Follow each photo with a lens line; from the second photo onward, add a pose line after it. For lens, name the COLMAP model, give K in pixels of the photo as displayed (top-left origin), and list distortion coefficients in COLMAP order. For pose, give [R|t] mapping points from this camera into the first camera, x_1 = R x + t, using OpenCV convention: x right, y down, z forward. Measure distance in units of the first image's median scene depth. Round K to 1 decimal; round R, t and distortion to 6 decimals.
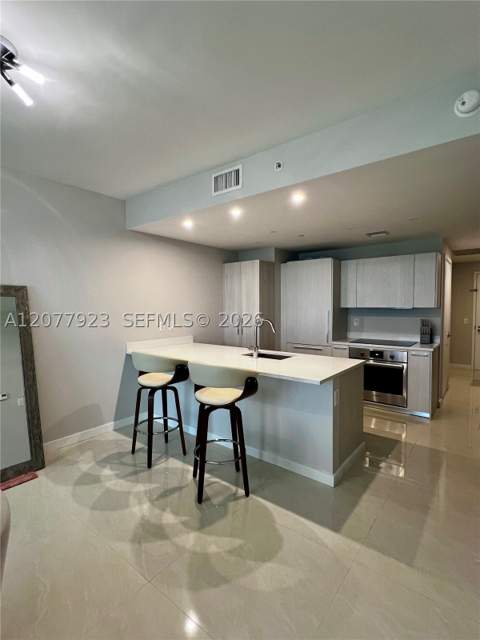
lens RADIAL K [[316.4, 0, 239.8], [0, 316.4, 319.9], [0, 0, 1]] dist [0.006881, 0.000384]
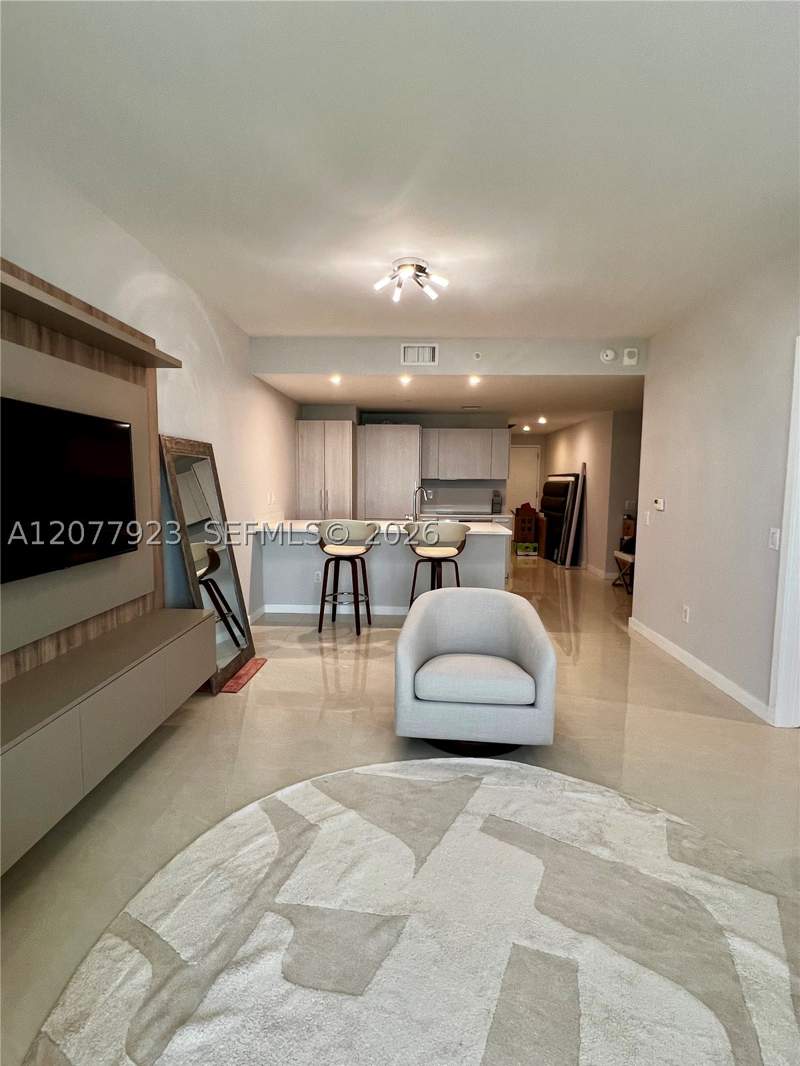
lens RADIAL K [[527.0, 0, 398.2], [0, 527.0, 536.3], [0, 0, 1]] dist [0.006881, 0.000384]
pose [[0.805316, -0.049546, 0.590772, -0.758381], [0.013463, 0.997773, 0.065327, 0.032939], [-0.592693, -0.044655, 0.804190, -0.258506]]
